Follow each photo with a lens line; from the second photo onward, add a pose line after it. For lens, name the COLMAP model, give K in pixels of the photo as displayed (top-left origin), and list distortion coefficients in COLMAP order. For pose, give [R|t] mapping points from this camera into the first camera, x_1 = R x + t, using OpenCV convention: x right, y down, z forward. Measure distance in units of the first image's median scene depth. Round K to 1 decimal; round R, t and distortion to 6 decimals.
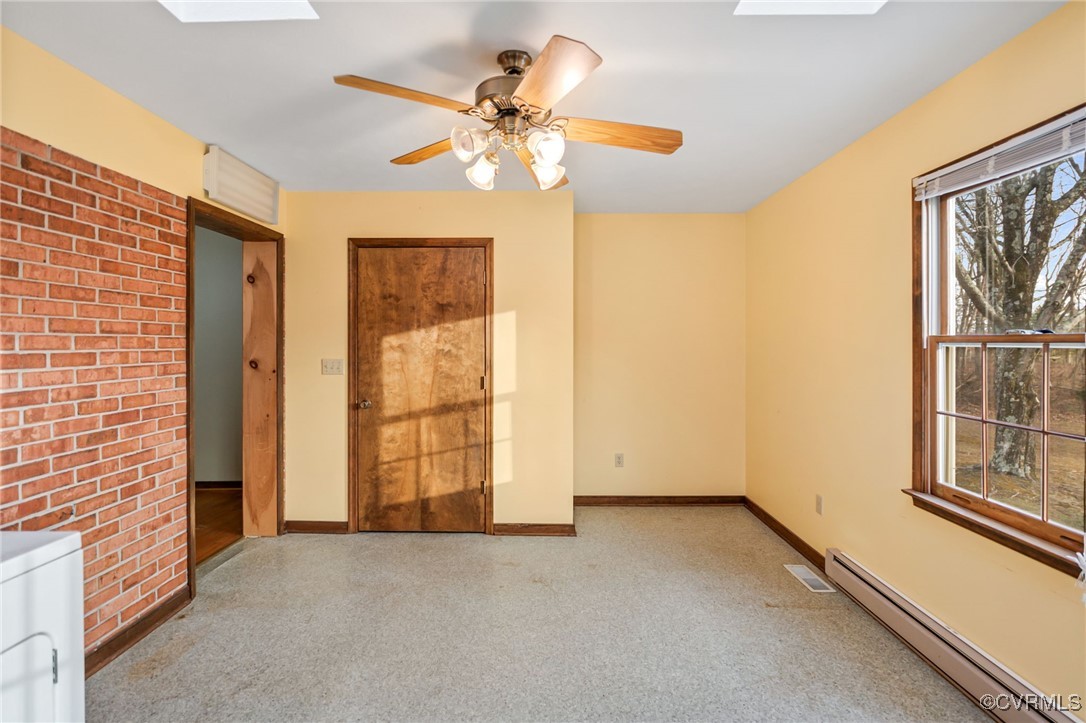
lens RADIAL K [[501.3, 0, 539.8], [0, 501.3, 341.7], [0, 0, 1]] dist [-0.011772, 0.002239]
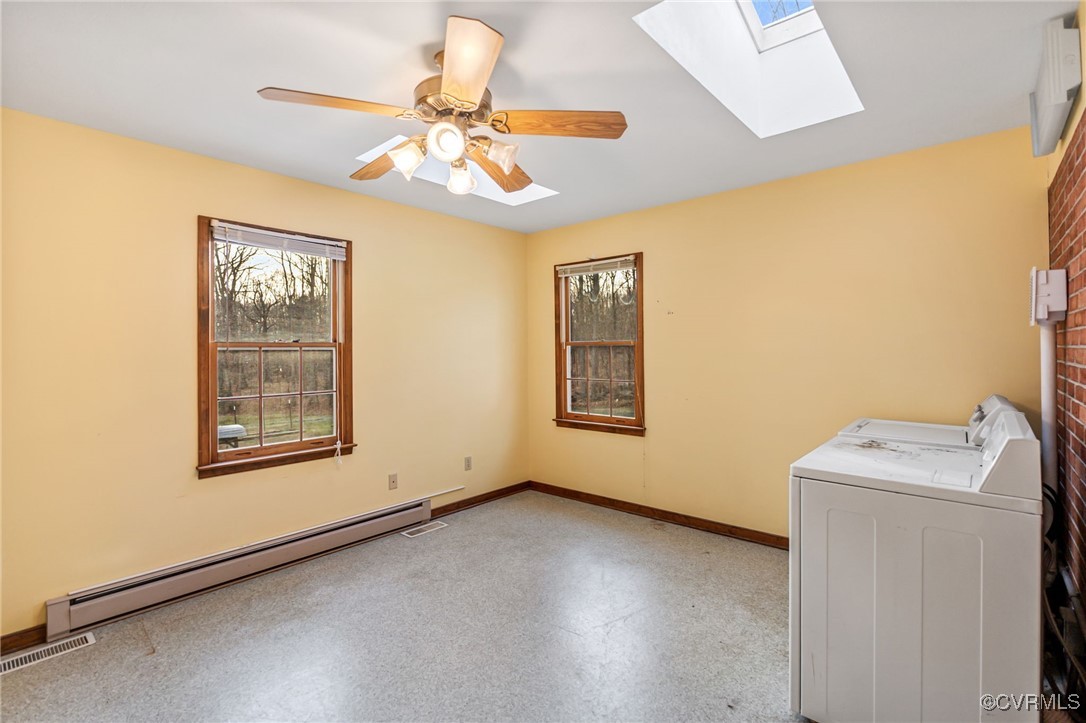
lens RADIAL K [[501.3, 0, 546.7], [0, 501.3, 352.3], [0, 0, 1]] dist [-0.011772, 0.002239]
pose [[-0.762441, -0.000017, 0.647058, -0.571265], [0.006241, 0.999953, 0.007381, 0.009107], [-0.647028, 0.009666, -0.762405, 1.126608]]
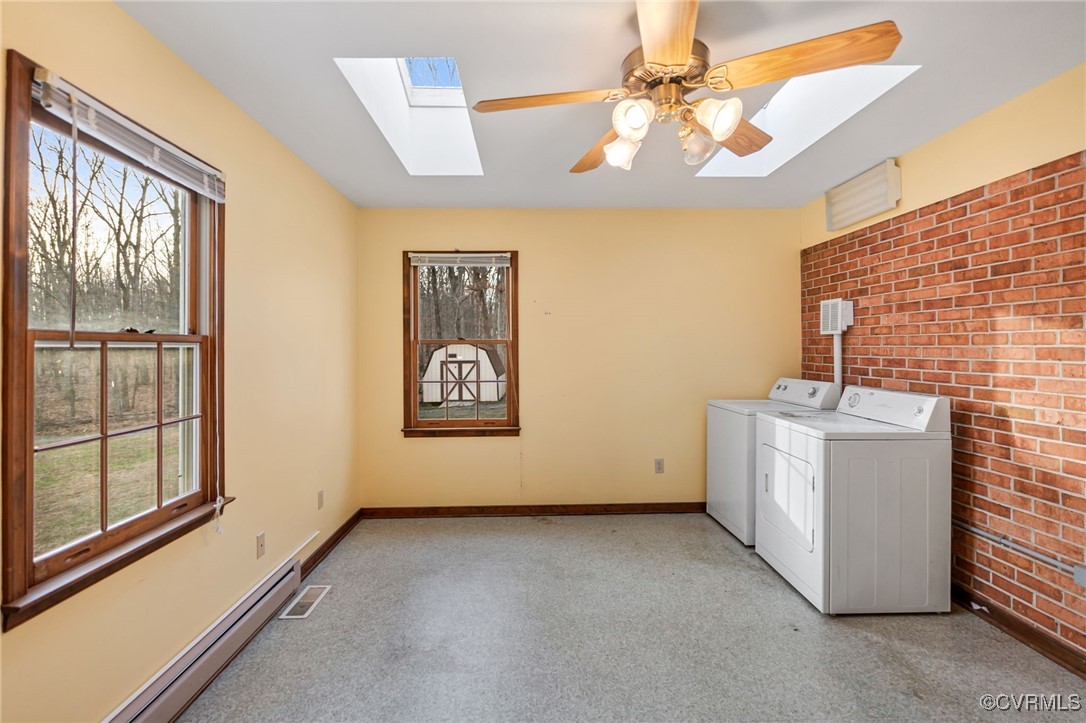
lens RADIAL K [[501.3, 0, 540.9], [0, 501.3, 347.0], [0, 0, 1]] dist [-0.011772, 0.002239]
pose [[-0.999122, 0.004725, -0.041622, 0.143273], [0.004773, 0.999988, -0.001050, 0.011183], [0.041616, -0.001247, -0.999133, 1.287979]]
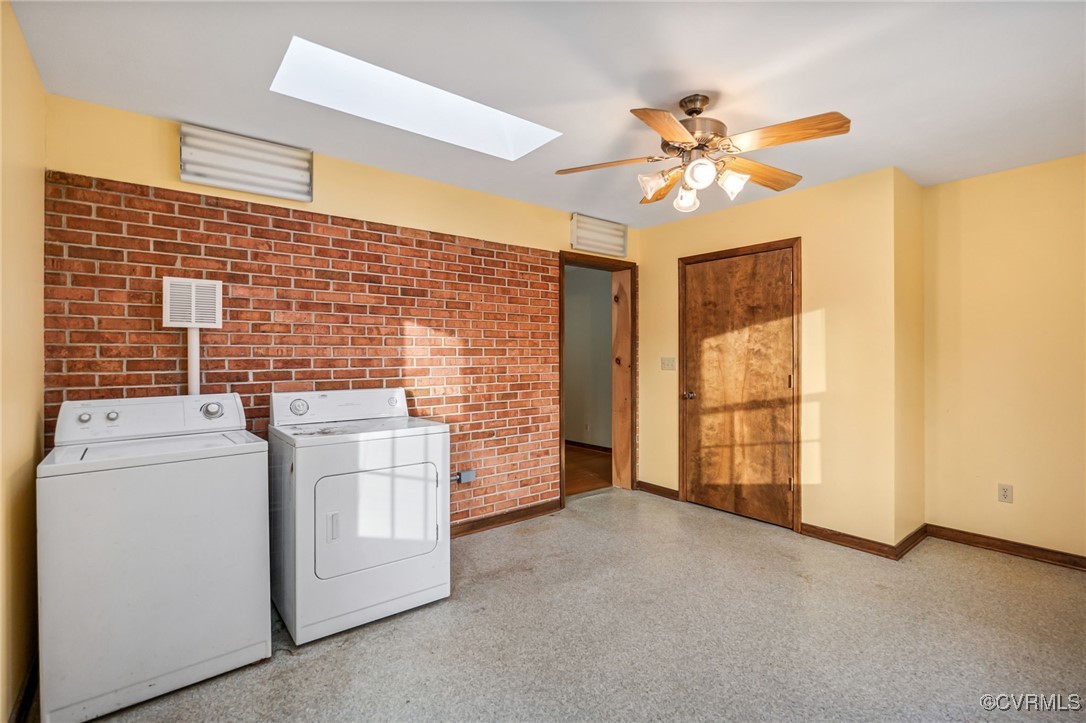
lens RADIAL K [[501.3, 0, 544.7], [0, 501.3, 352.7], [0, 0, 1]] dist [-0.011772, 0.002239]
pose [[0.636104, -0.004886, -0.771588, 0.450060], [0.004732, 0.999986, -0.002432, 0.031264], [0.771589, -0.002104, 0.636118, -0.034980]]
